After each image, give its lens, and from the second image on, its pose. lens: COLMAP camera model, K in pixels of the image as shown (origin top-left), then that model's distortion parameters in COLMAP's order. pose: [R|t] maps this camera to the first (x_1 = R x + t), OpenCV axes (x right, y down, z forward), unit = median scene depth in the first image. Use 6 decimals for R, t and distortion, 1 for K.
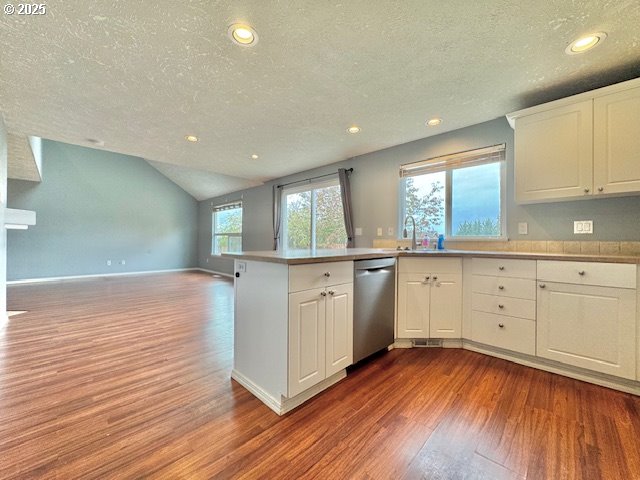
lens RADIAL K [[255.5, 0, 319.6], [0, 255.5, 242.9], [0, 0, 1]] dist [0.000628, 0.000087]
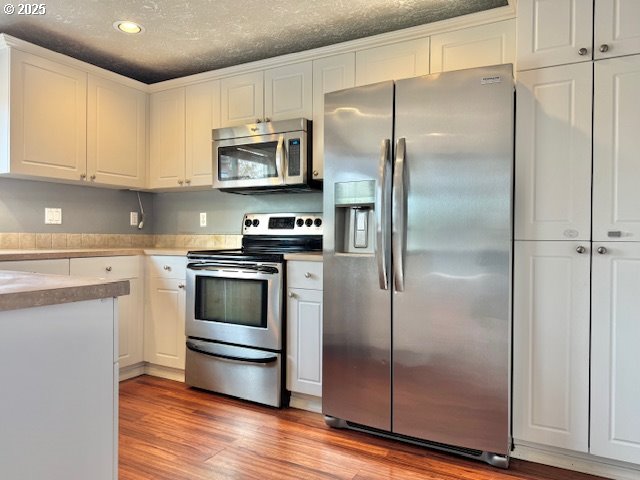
lens RADIAL K [[452.2, 0, 320.0], [0, 452.2, 240.0], [0, 0, 1]] dist [0.105924, -0.124644]
pose [[-0.259097, -0.022646, 0.965586, -0.644984], [-0.004761, 0.999743, 0.022169, -0.022190], [-0.965840, 0.001146, -0.259138, 0.582594]]
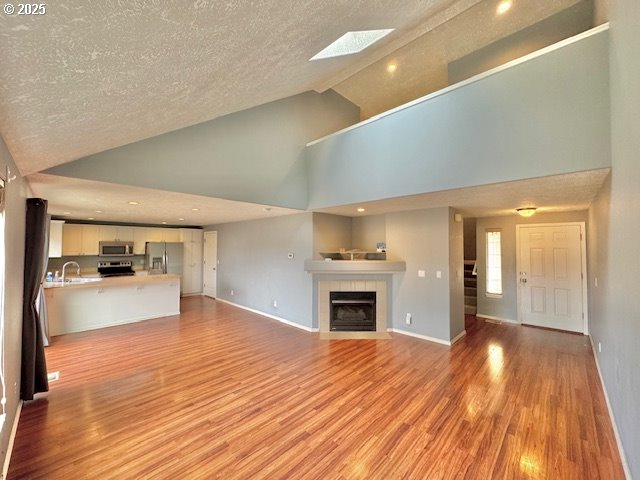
lens RADIAL K [[255.5, 0, 319.6], [0, 255.5, 242.9], [0, 0, 1]] dist [0.000628, 0.000087]
pose [[-0.999866, -0.016382, 0.000516, -1.849759], [-0.016387, 0.999786, -0.012588, -0.323123], [-0.000310, -0.012595, -0.999921, 3.722637]]
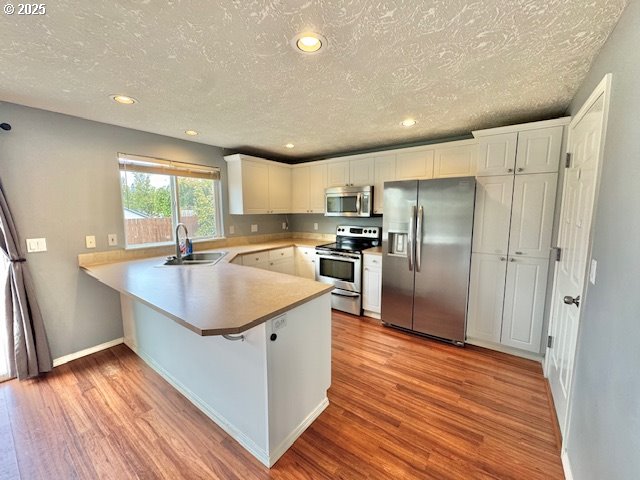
lens RADIAL K [[256.0, 0, 320.0], [0, 256.0, 240.0], [0, 0, 1]] dist [-0.000728, -0.000008]
pose [[-0.137674, -0.133778, 0.981402, -0.903430], [0.010874, 0.990573, 0.136553, -0.233513], [-0.990418, 0.029472, -0.134922, 0.815125]]
